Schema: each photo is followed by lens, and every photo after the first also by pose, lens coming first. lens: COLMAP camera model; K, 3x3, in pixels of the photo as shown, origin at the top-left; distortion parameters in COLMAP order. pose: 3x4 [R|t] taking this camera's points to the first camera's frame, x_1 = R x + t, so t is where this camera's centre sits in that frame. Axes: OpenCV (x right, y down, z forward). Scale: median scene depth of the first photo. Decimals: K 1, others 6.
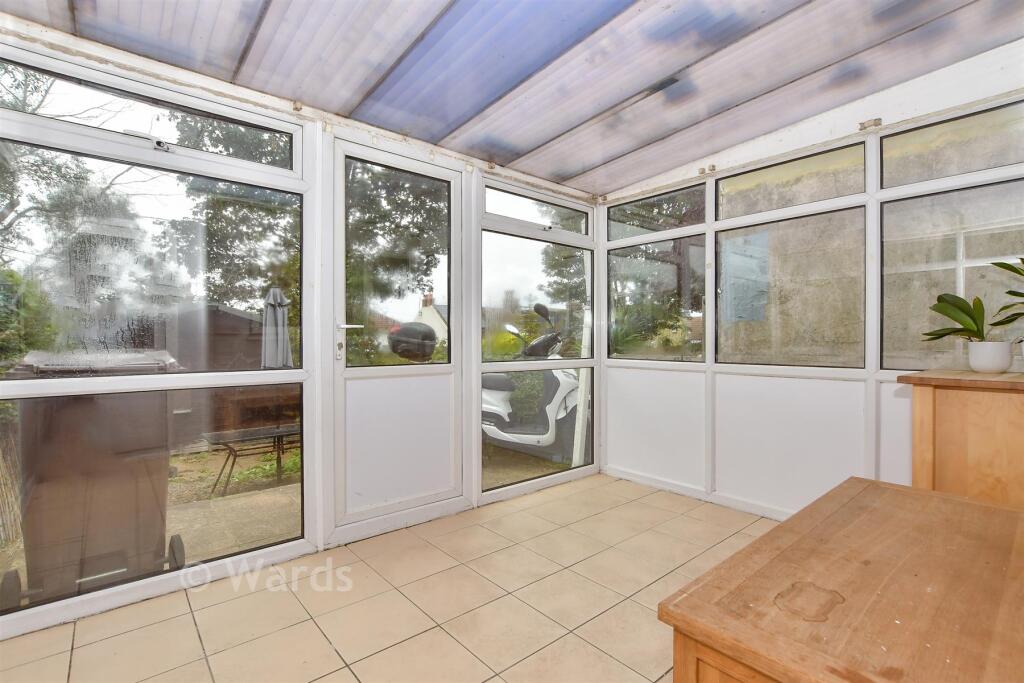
lens RADIAL K [[476.1, 0, 509.4], [0, 476.1, 339.7], [0, 0, 1]] dist [0.000526, 0.000159]
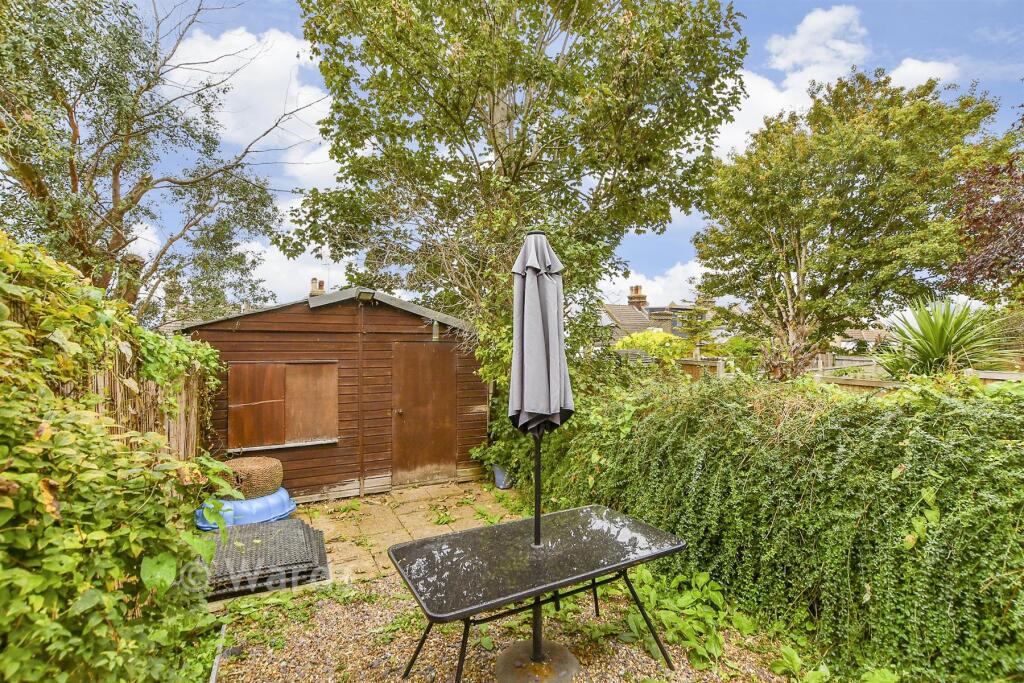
lens RADIAL K [[476.1, 0, 515.0], [0, 476.1, 343.3], [0, 0, 1]] dist [0.000526, 0.000159]
pose [[0.980434, 0.009815, -0.196602, -0.216966], [-0.008203, 0.999926, 0.009011, -0.004243], [0.196676, -0.007222, 0.980442, 0.283135]]
